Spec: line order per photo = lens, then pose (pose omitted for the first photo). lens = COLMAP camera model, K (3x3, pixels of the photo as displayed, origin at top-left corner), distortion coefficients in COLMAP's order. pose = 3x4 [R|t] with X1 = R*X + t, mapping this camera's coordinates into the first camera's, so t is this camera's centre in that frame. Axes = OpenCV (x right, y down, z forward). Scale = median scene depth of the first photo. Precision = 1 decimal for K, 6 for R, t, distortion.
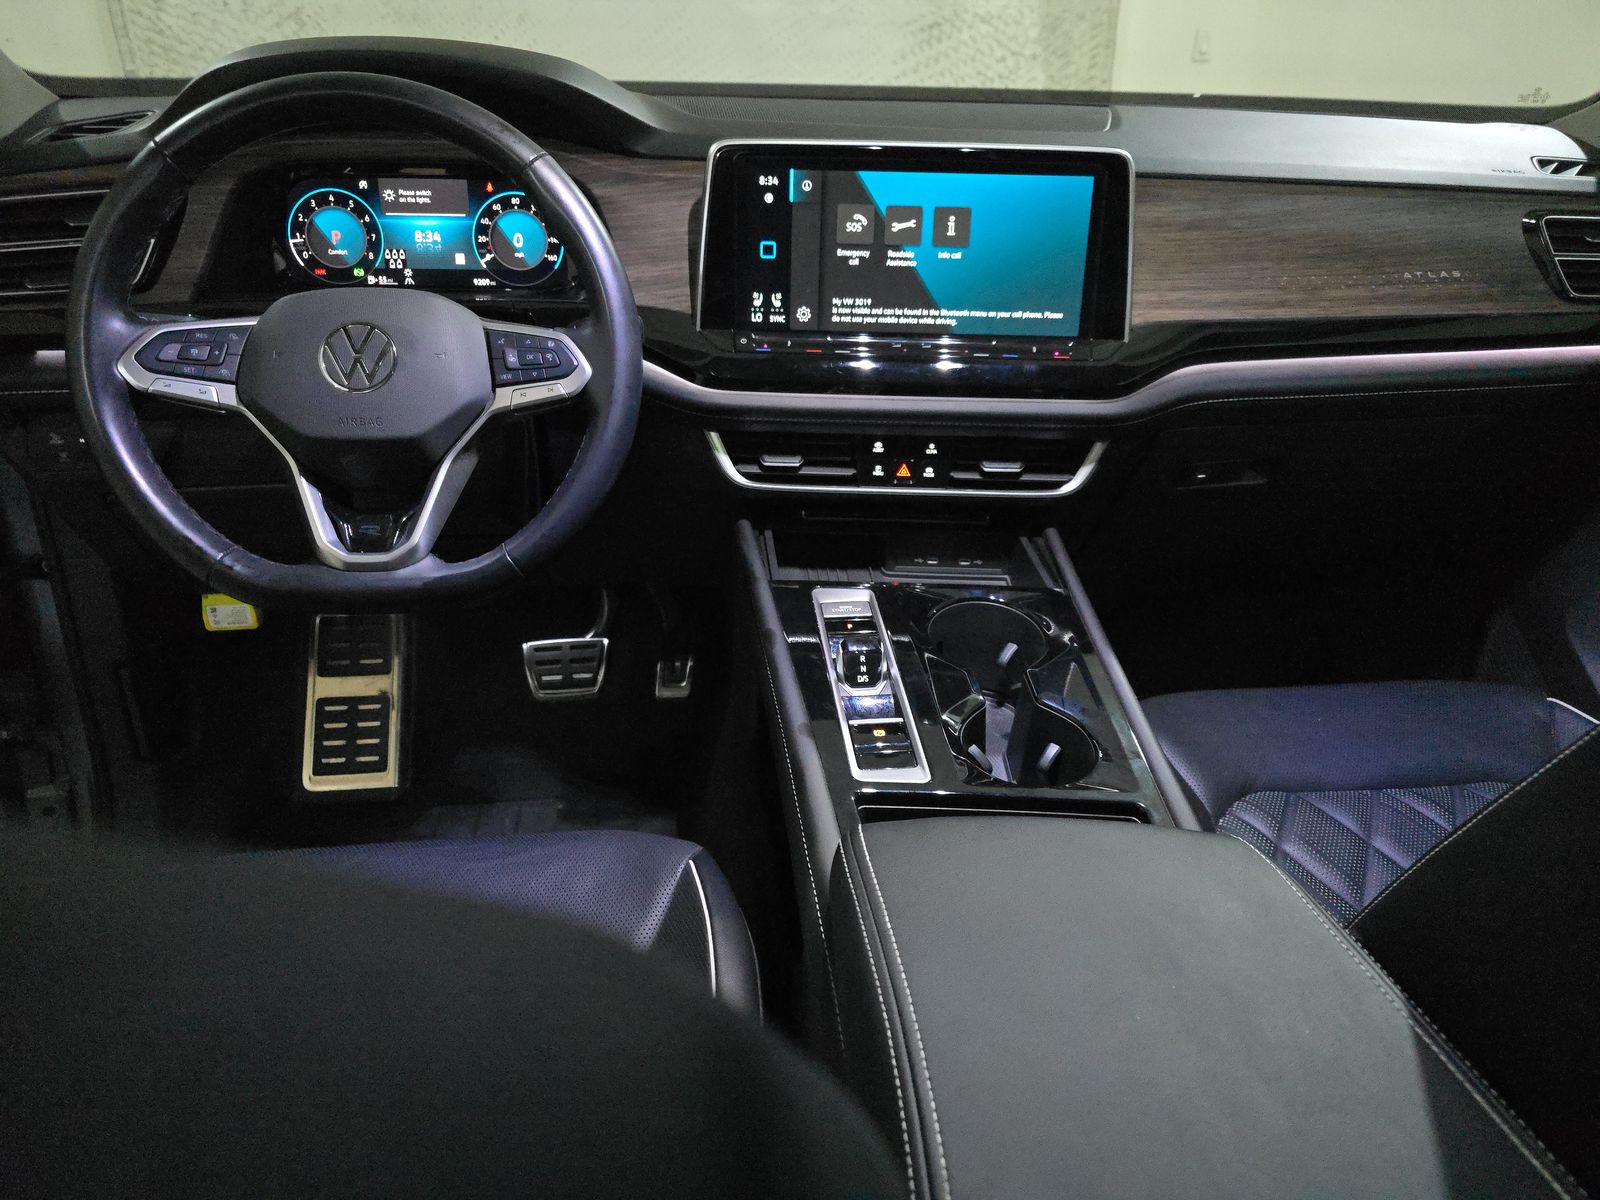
lens RADIAL K [[1068.1, 0, 800.0], [0, 1068.1, 600.0], [0, 0, 1]] dist [0.031902, -0.033155]
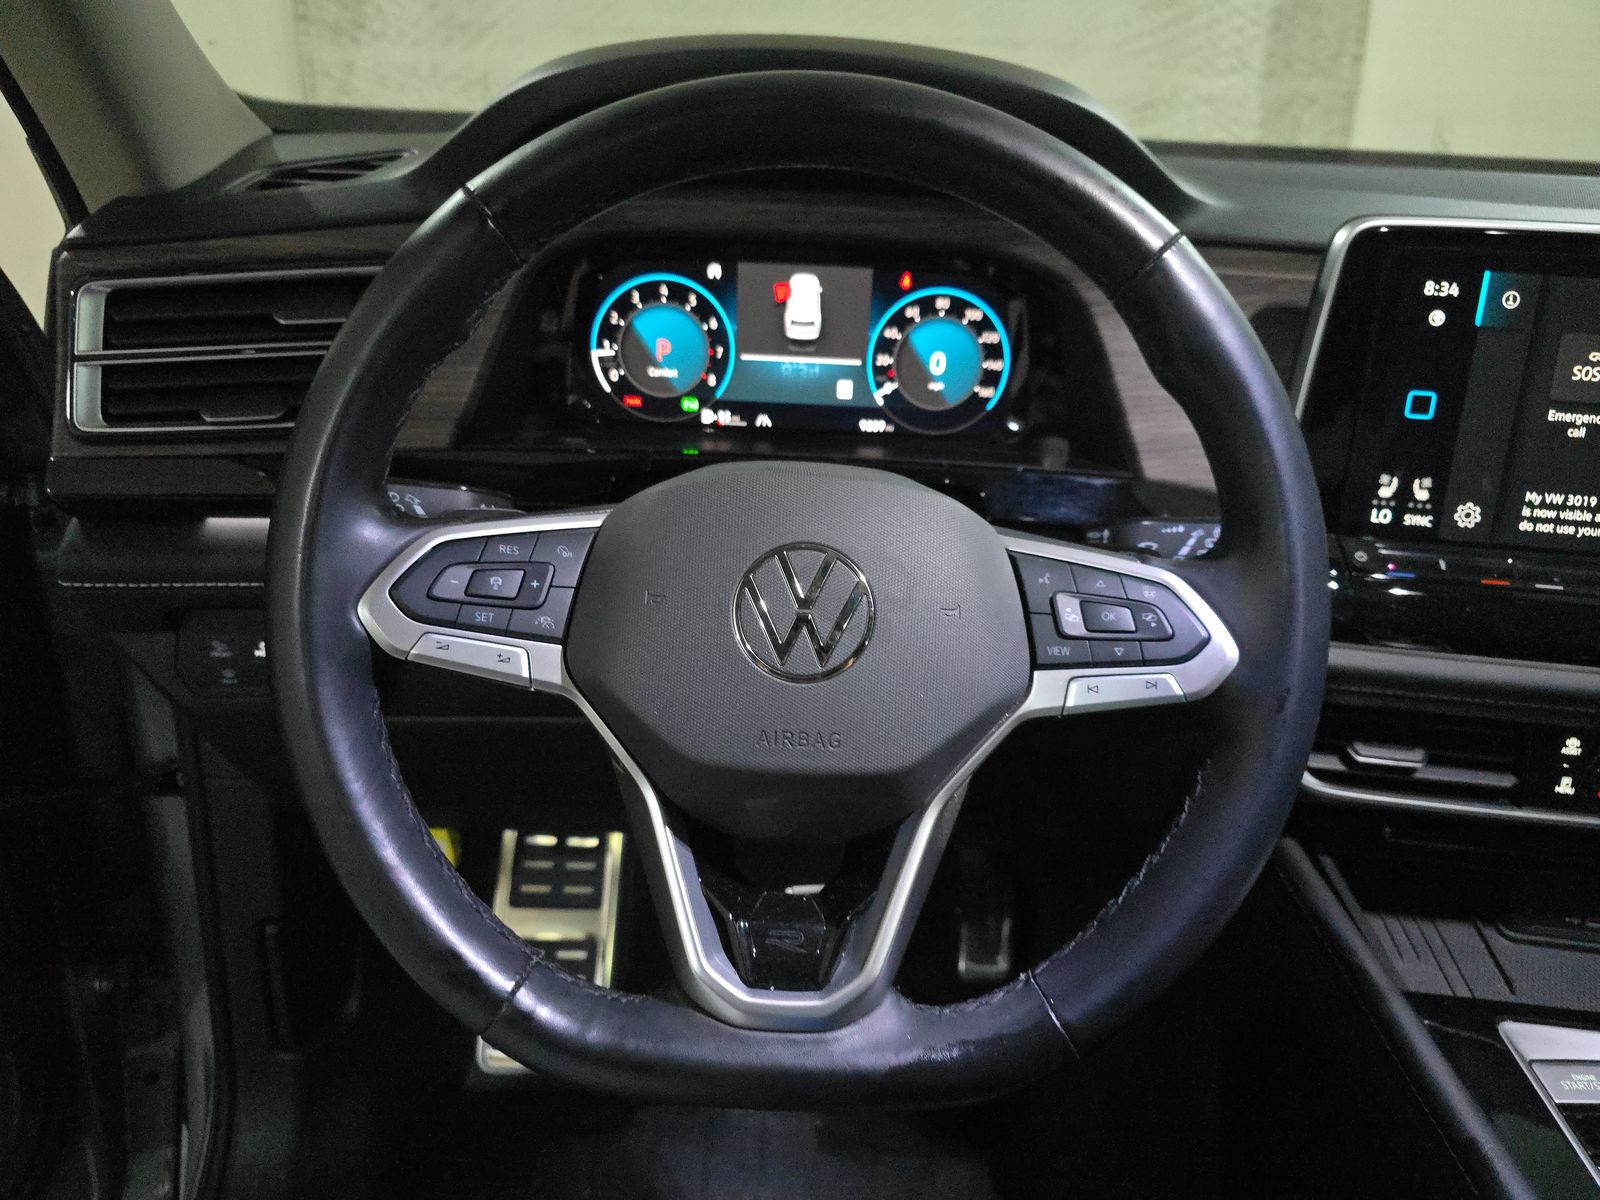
lens RADIAL K [[1086.9, 0, 800.0], [0, 1086.9, 600.0], [0, 0, 1]] dist [0.032355, -0.049814]
pose [[0.993719, 0.061562, -0.093445, -0.294238], [-0.067968, 0.995436, -0.066990, -0.158389], [0.088894, 0.072921, 0.993368, 0.390608]]
